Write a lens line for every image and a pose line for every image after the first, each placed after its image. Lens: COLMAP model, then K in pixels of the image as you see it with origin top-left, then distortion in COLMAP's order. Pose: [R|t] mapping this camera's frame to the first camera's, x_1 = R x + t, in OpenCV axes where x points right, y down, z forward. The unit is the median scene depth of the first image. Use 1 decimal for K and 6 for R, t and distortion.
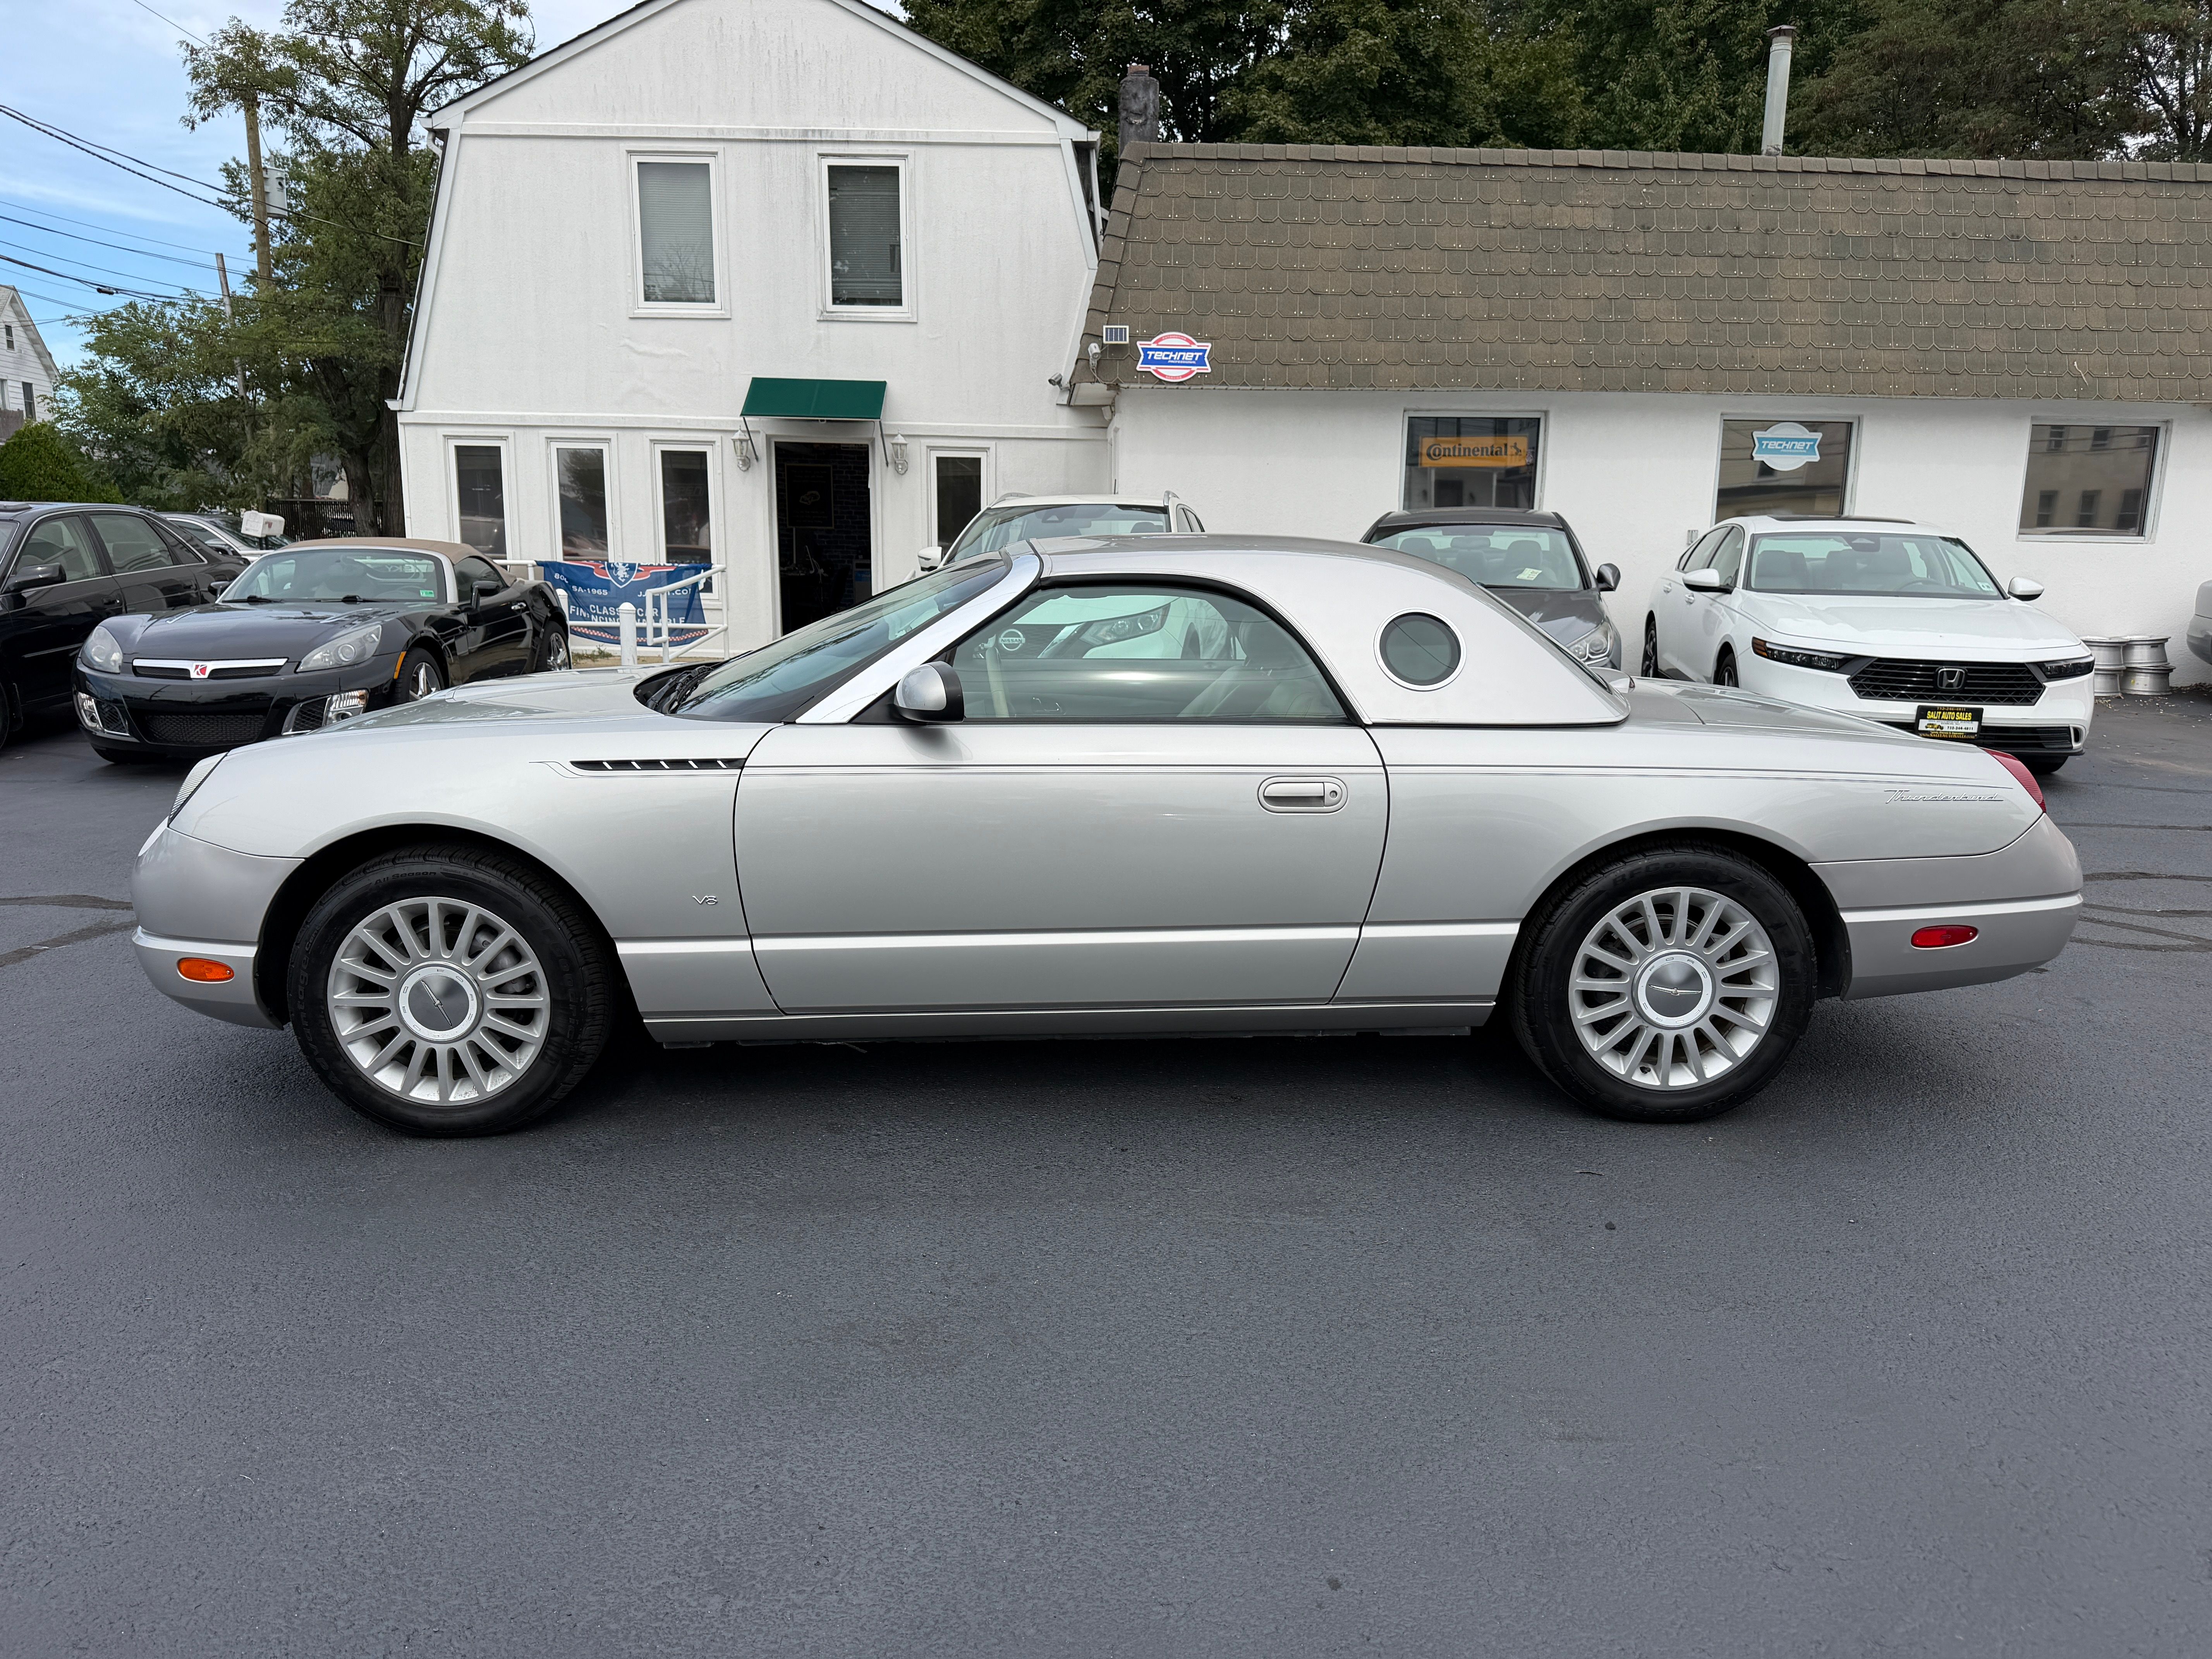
lens RADIAL K [[1575.9, 0, 1139.6], [0, 1575.9, 872.1], [0, 0, 1]] dist [0.022851, -0.024298]
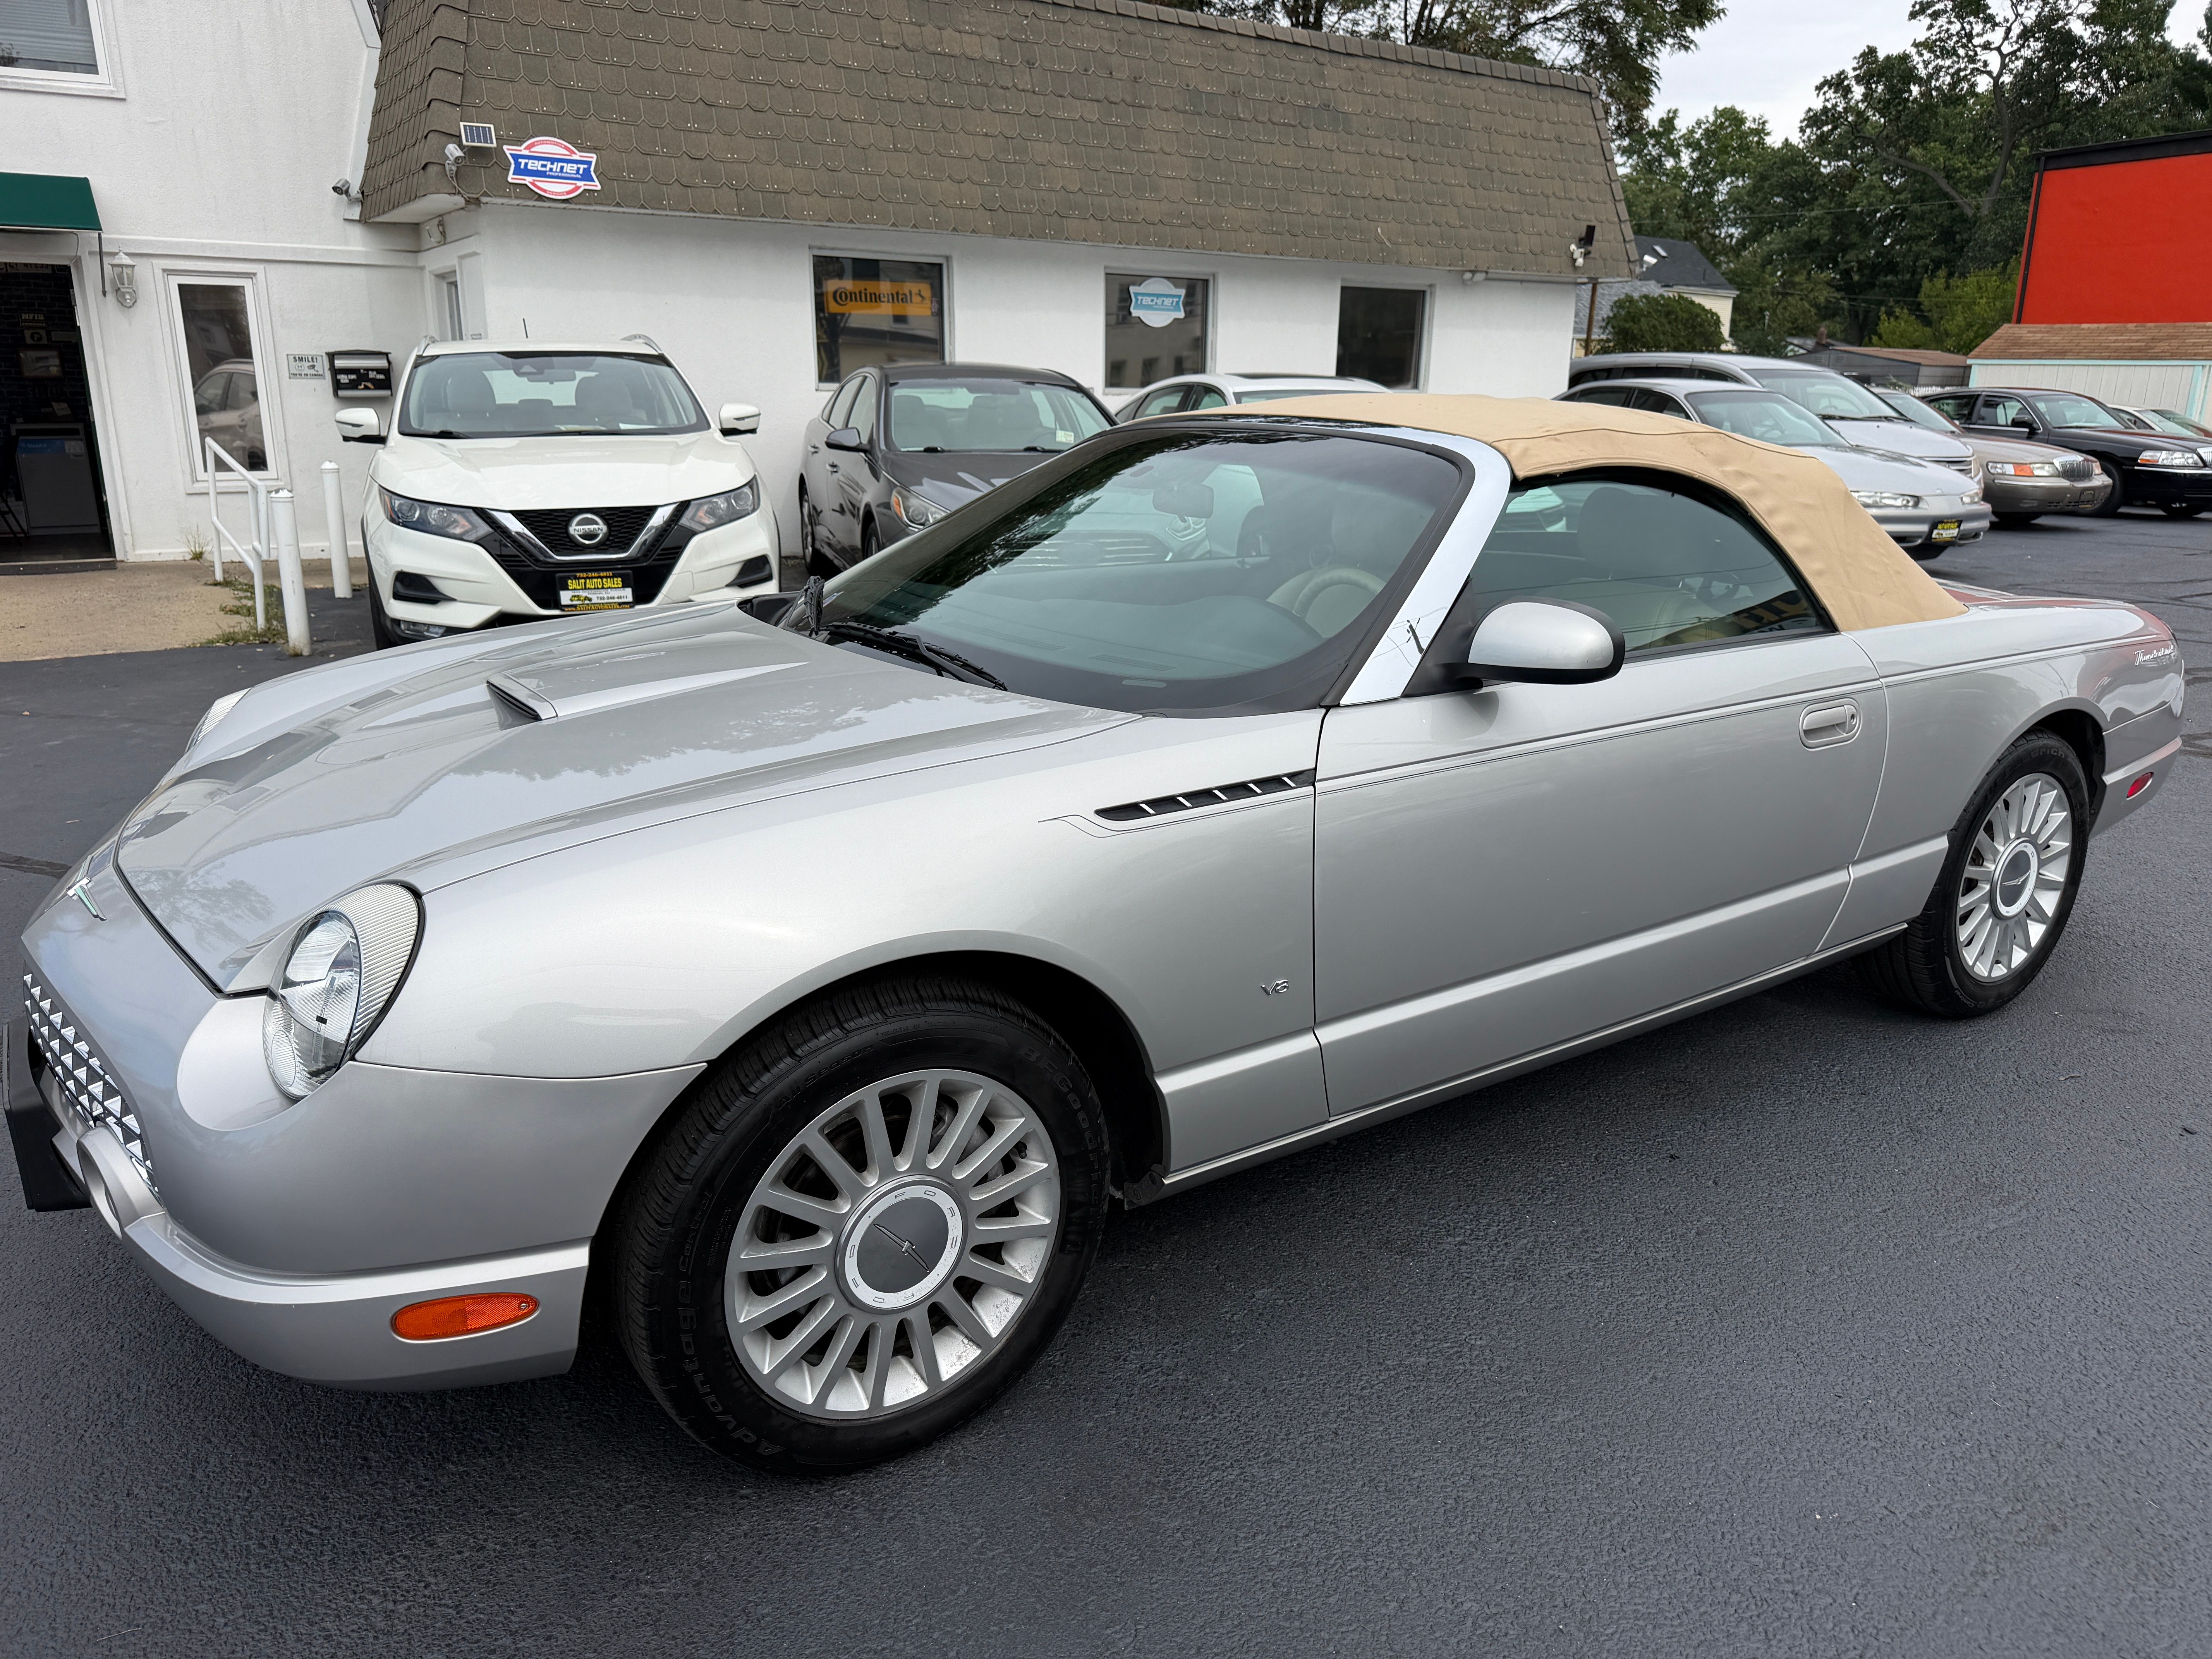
lens RADIAL K [[1575.9, 0, 1159.2], [0, 1575.9, 839.4], [0, 0, 1]] dist [0.022851, -0.024298]
pose [[0.849038, -0.150110, 0.506559, -0.170092], [0.113053, 0.988199, 0.103349, -0.031144], [-0.516095, -0.030479, 0.855989, 0.120306]]
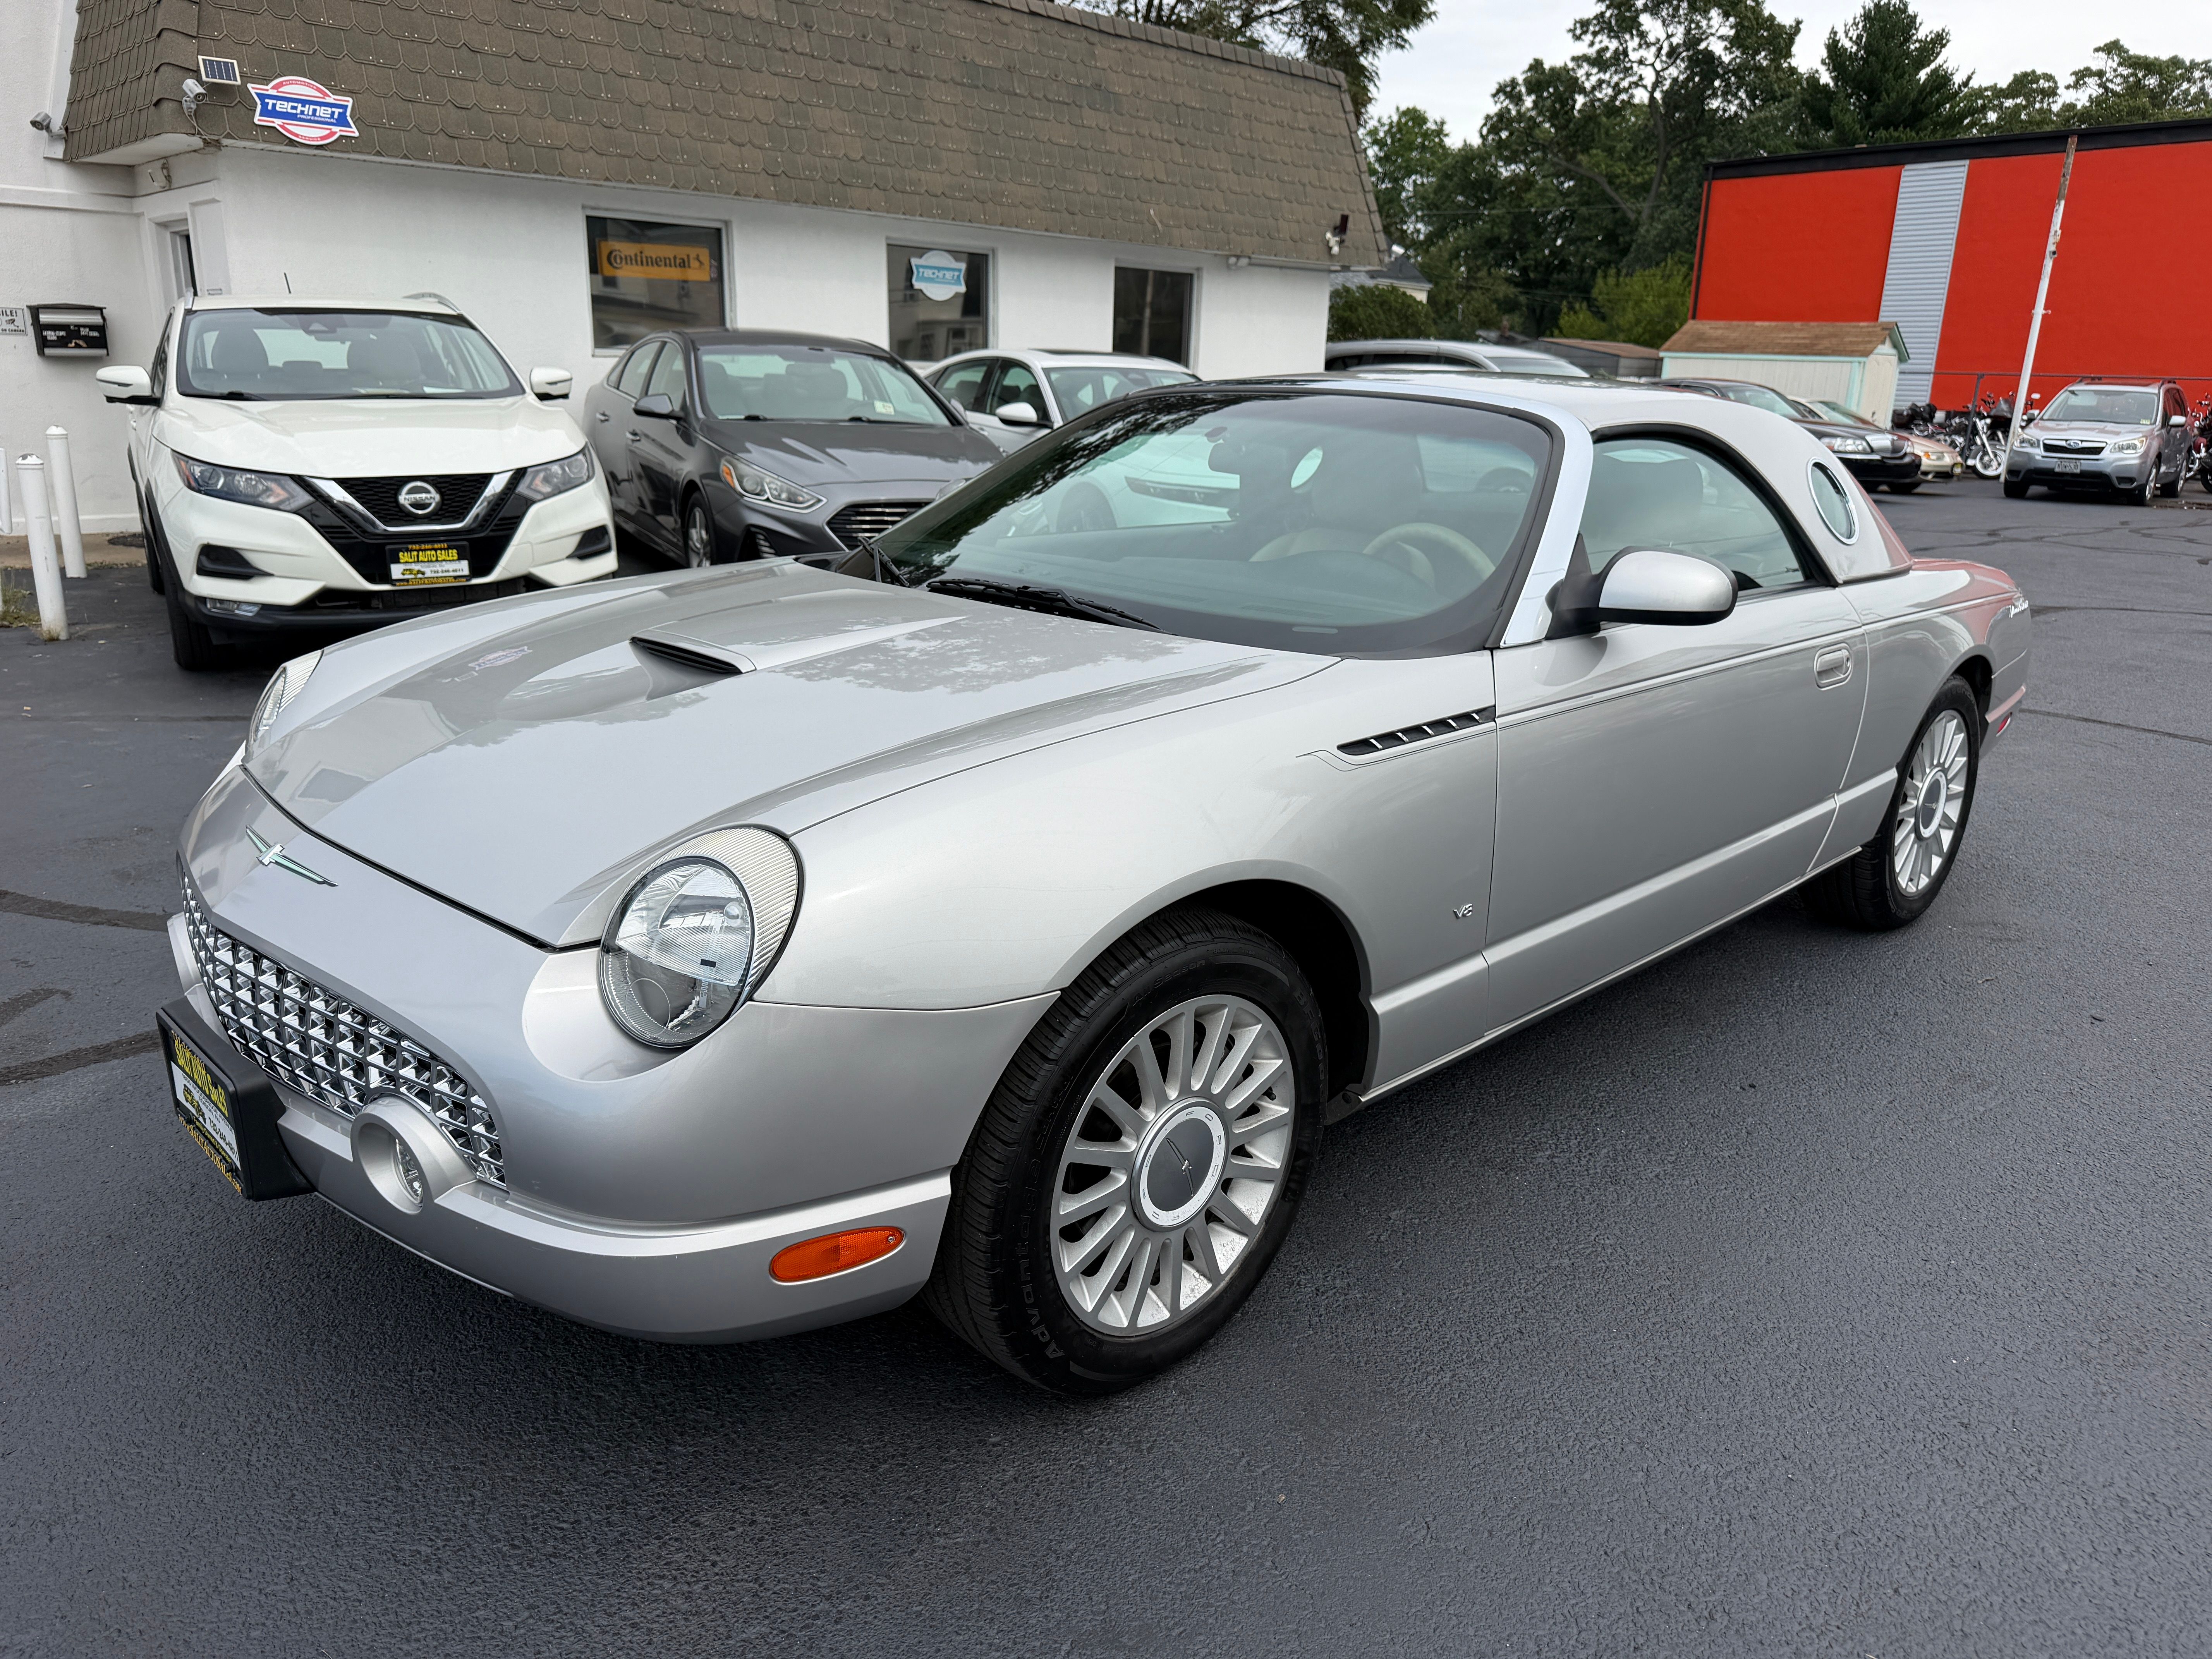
lens RADIAL K [[1575.9, 0, 1168.2], [0, 1575.9, 829.1], [0, 0, 1]] dist [0.022851, -0.024298]
pose [[0.738123, -0.180419, 0.650094, -0.216583], [0.126238, 0.983496, 0.129616, -0.033317], [-0.662750, -0.013606, 0.748717, 0.147284]]
